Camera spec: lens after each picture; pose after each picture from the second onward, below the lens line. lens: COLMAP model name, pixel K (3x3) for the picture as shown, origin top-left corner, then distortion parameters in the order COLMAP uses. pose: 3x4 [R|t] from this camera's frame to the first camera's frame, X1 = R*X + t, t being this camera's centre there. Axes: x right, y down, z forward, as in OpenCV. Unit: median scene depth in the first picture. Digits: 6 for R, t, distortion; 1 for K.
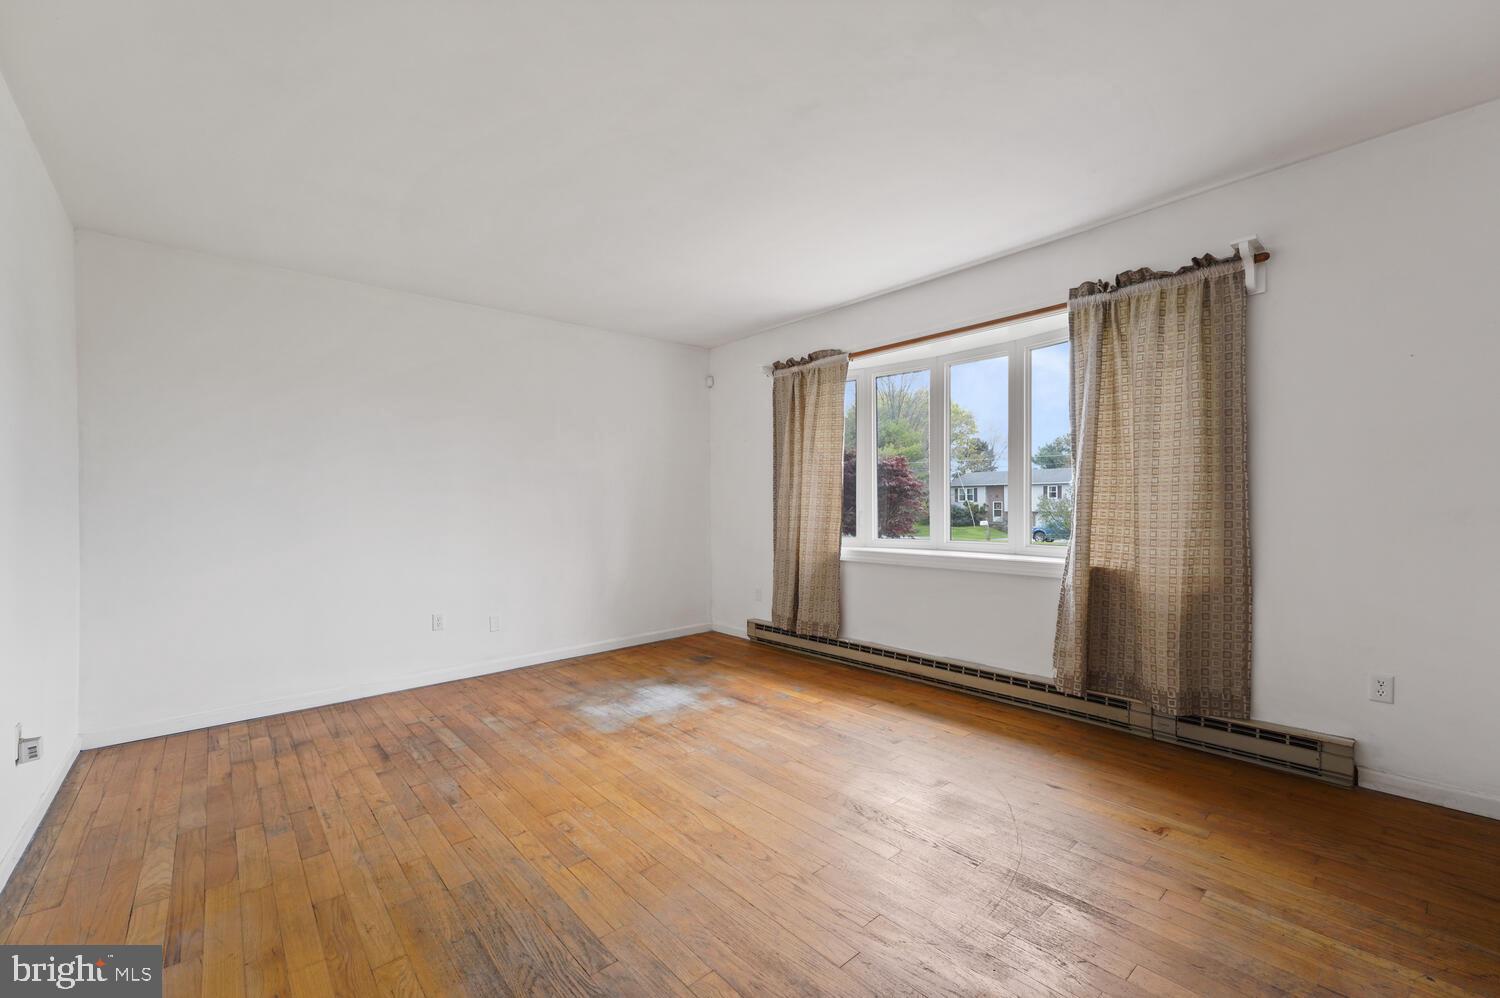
lens RADIAL K [[612.3, 0, 749.9], [0, 612.3, 502.8], [0, 0, 1]] dist [-0.000284, -0.000618]
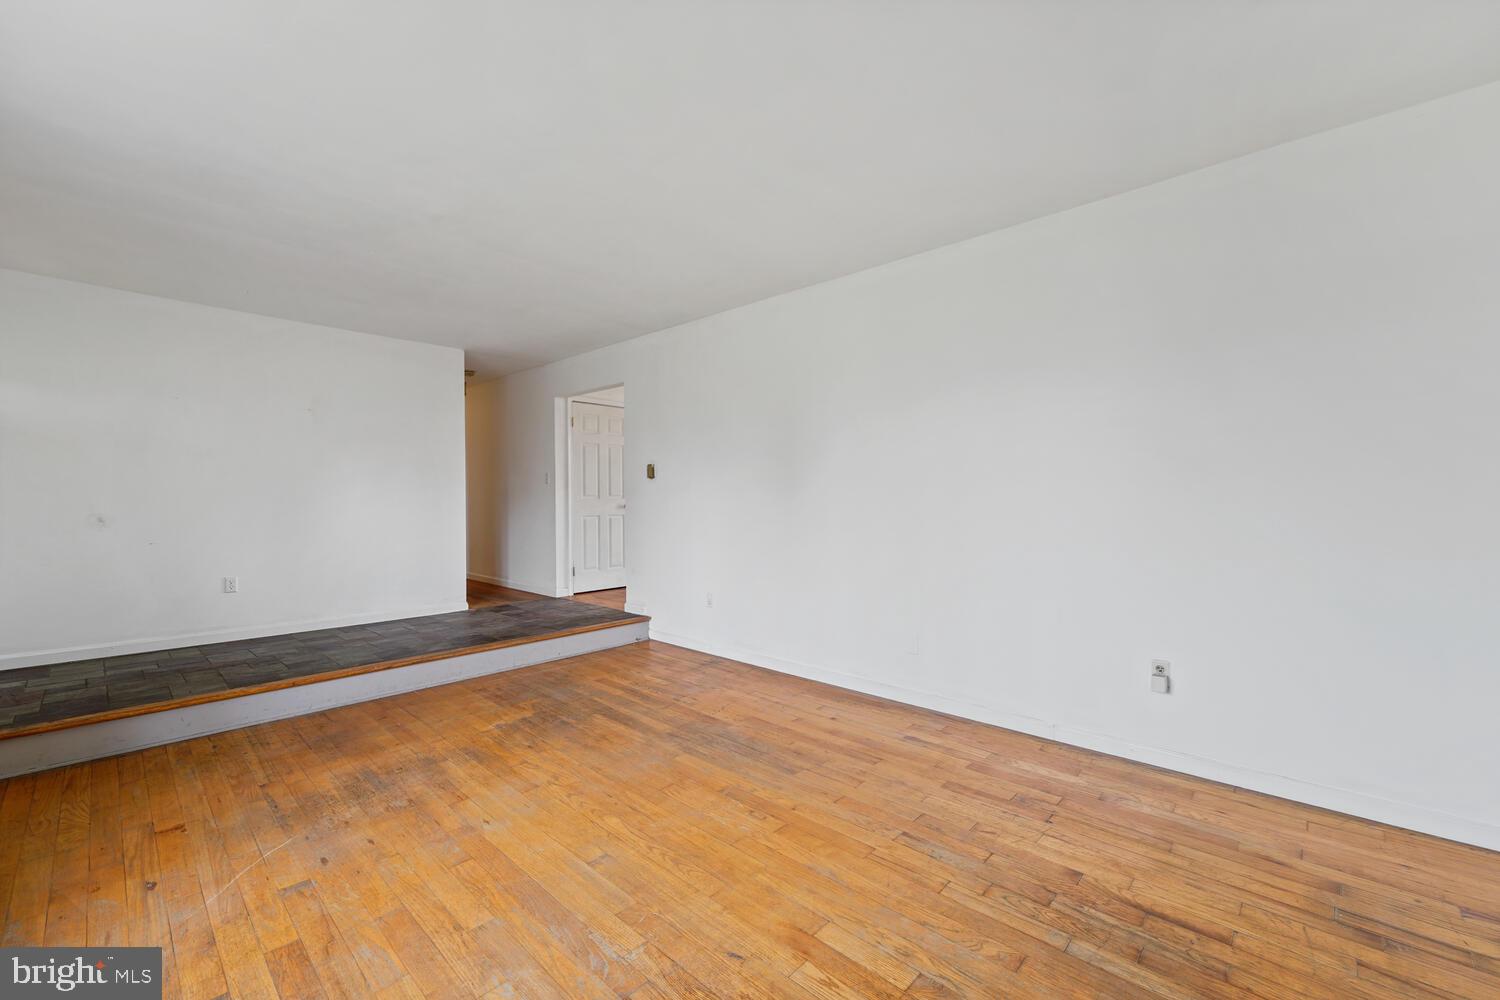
lens RADIAL K [[612.3, 0, 750.7], [0, 612.3, 494.9], [0, 0, 1]] dist [-0.000284, -0.000618]
pose [[-0.994557, 0.018516, -0.102532, -0.188715], [0.018820, 0.999821, -0.001996, -0.005441], [0.102477, -0.003915, -0.994728, 1.970195]]
